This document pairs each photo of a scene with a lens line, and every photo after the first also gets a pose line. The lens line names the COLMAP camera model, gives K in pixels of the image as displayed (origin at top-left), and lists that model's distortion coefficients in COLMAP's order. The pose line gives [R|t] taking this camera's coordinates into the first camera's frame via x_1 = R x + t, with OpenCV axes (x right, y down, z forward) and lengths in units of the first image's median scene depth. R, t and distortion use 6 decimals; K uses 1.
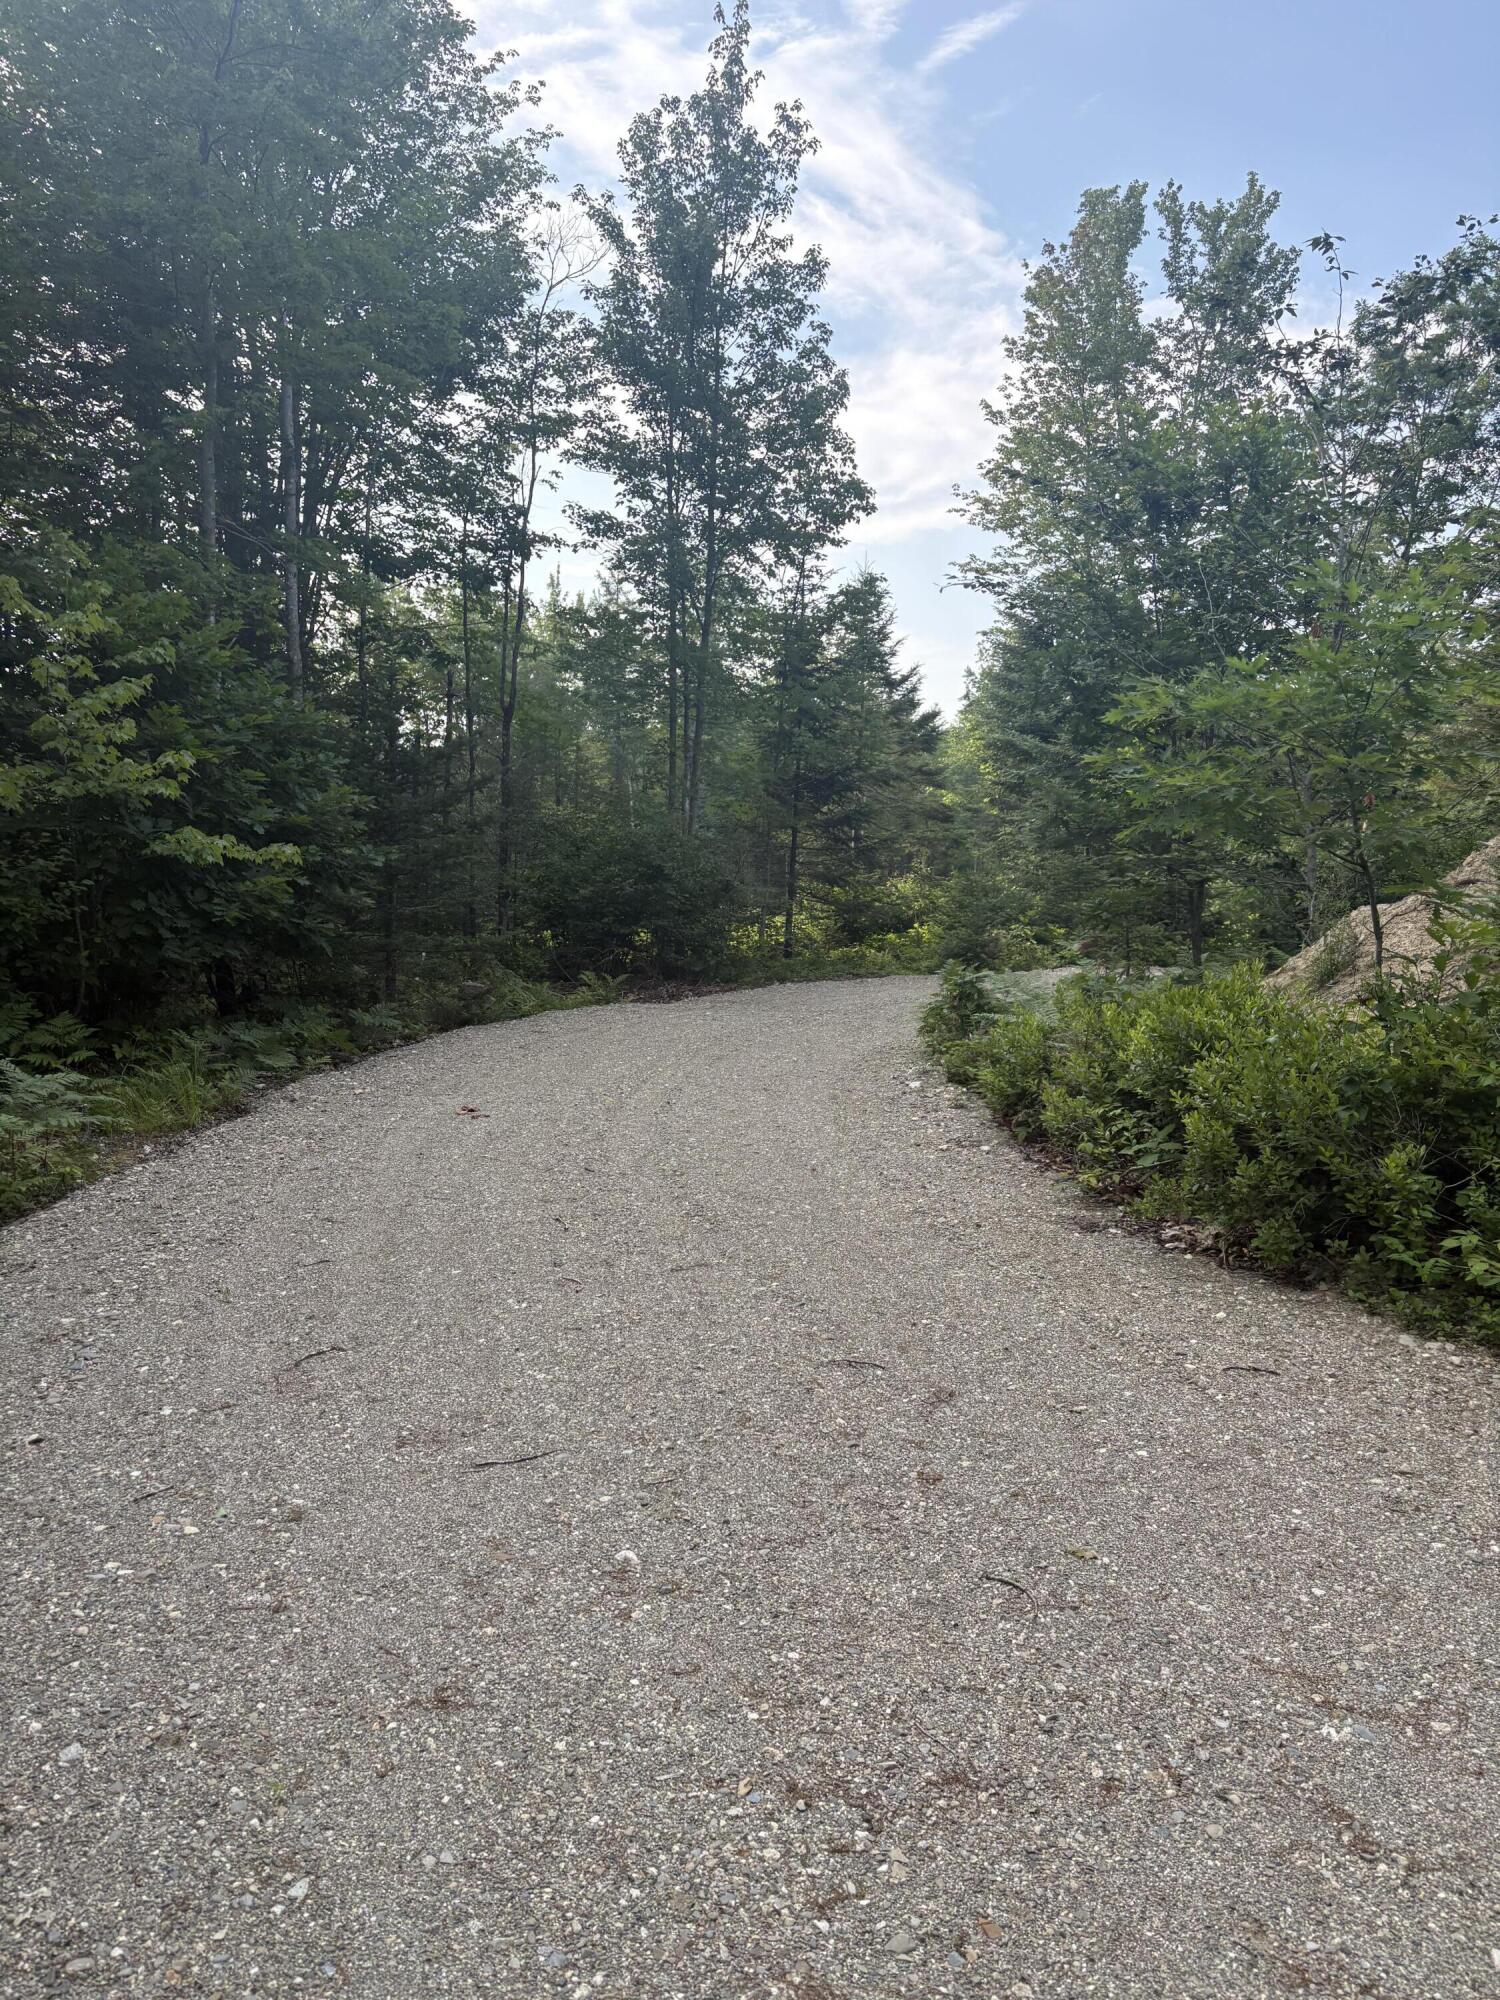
lens RADIAL K [[1500.7, 0, 755.2], [0, 1500.7, 1008.1], [0, 0, 1]] dist [0.045701, 0.000540]
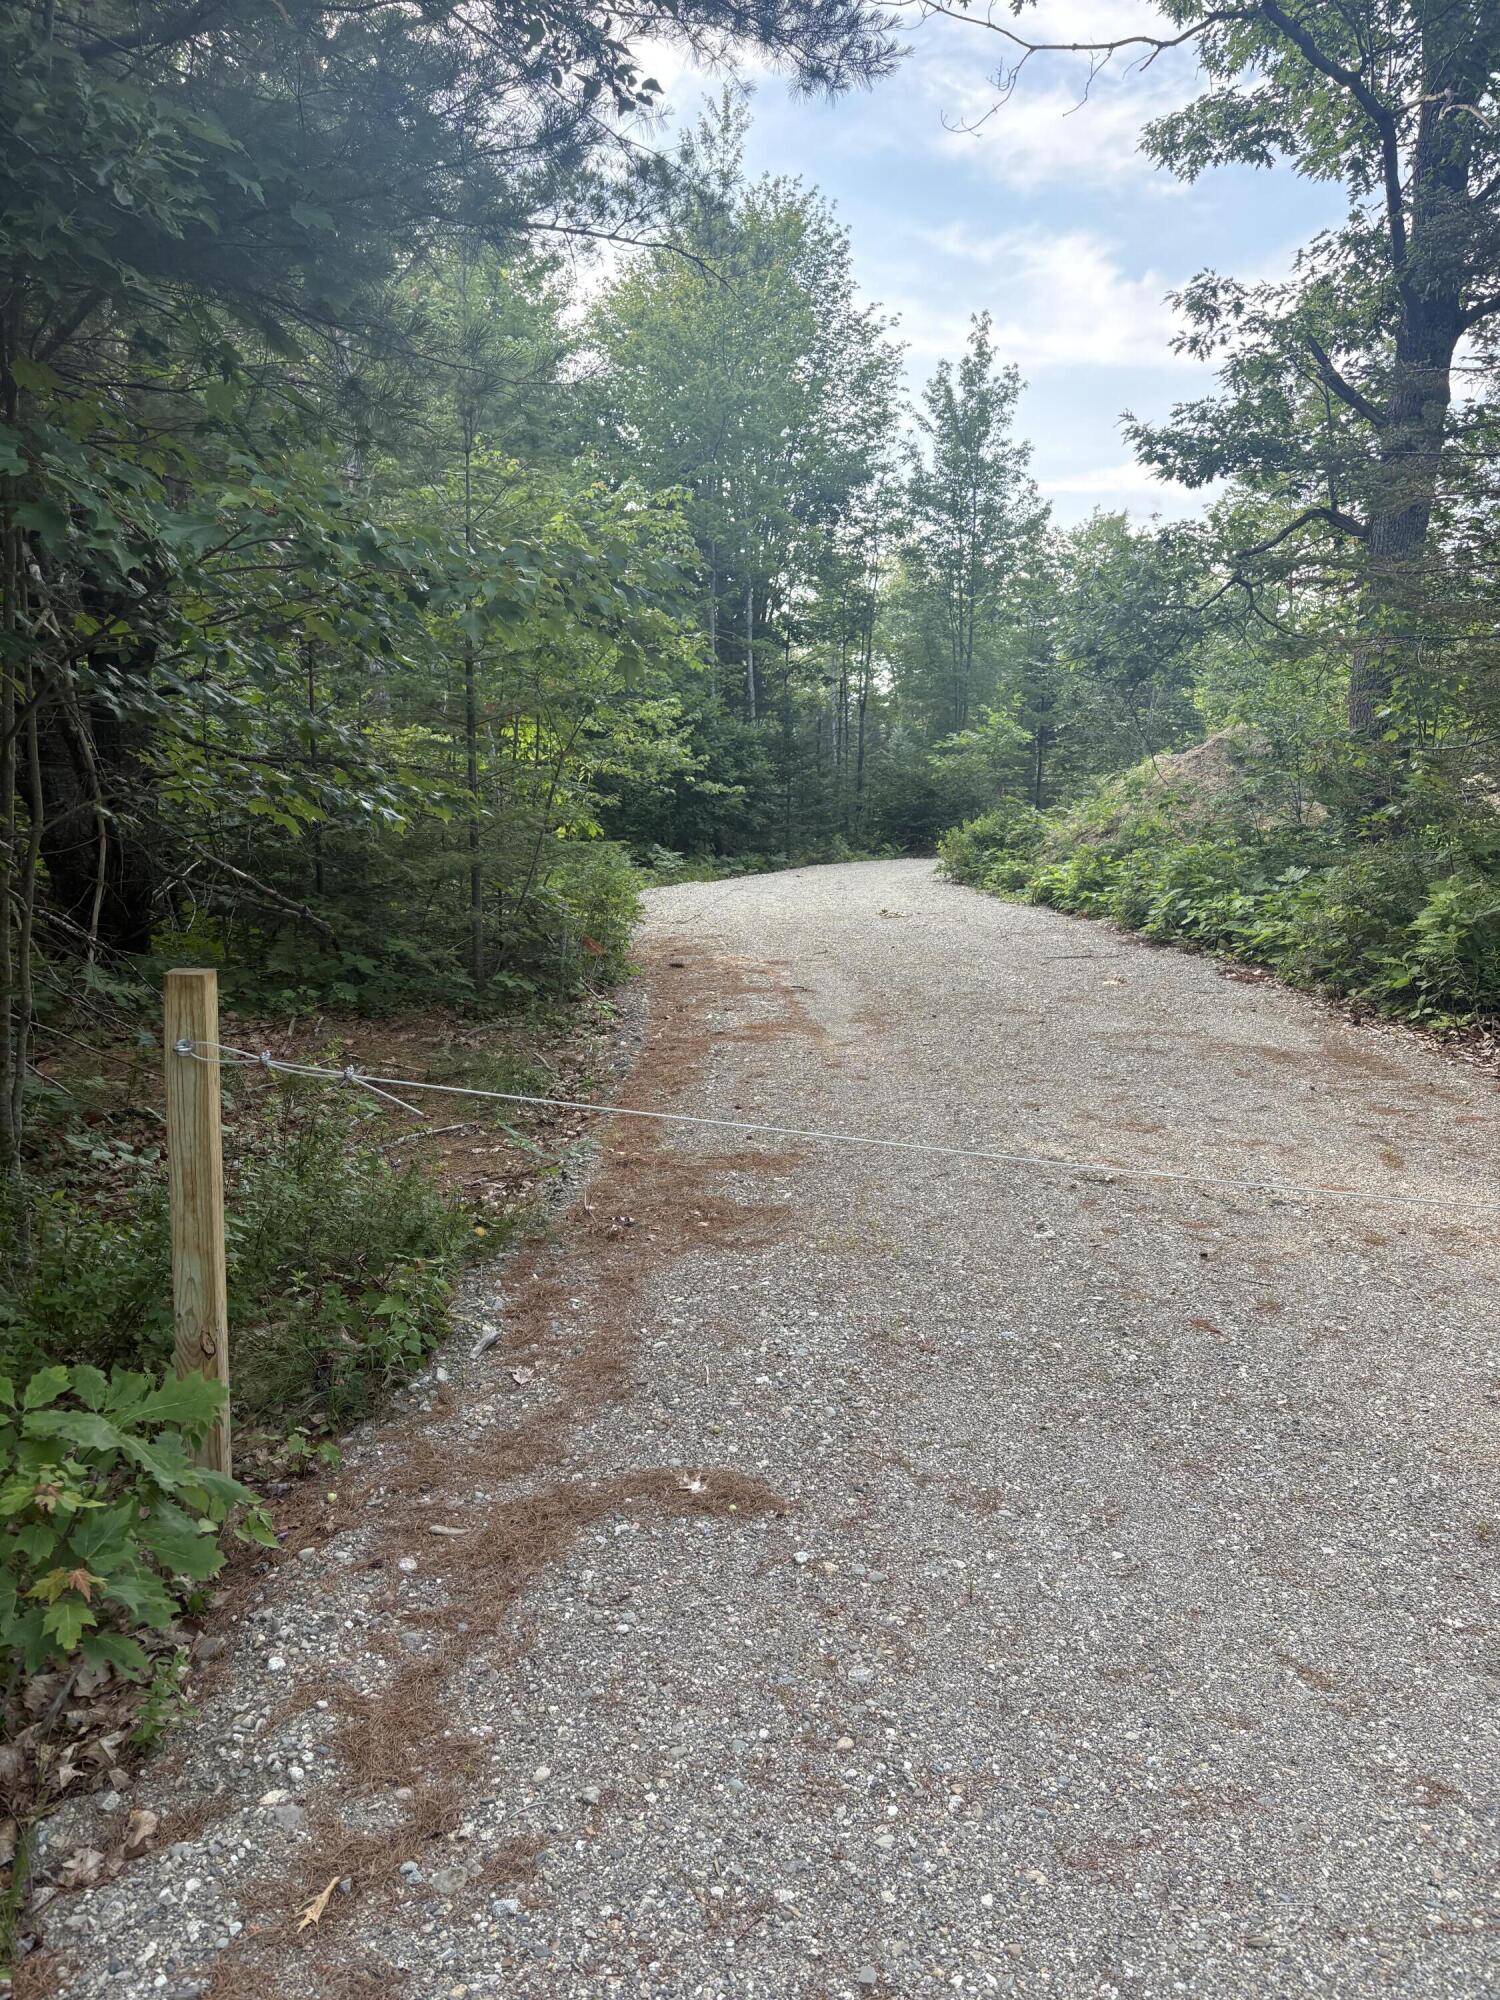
lens RADIAL K [[1500.7, 0, 746.9], [0, 1500.7, 998.2], [0, 0, 1]] dist [0.045701, 0.000540]
pose [[0.951080, 0.008731, -0.308821, 0.372649], [0.003750, 0.999201, 0.039797, 0.115120], [0.308921, -0.039008, 0.950287, -1.094160]]
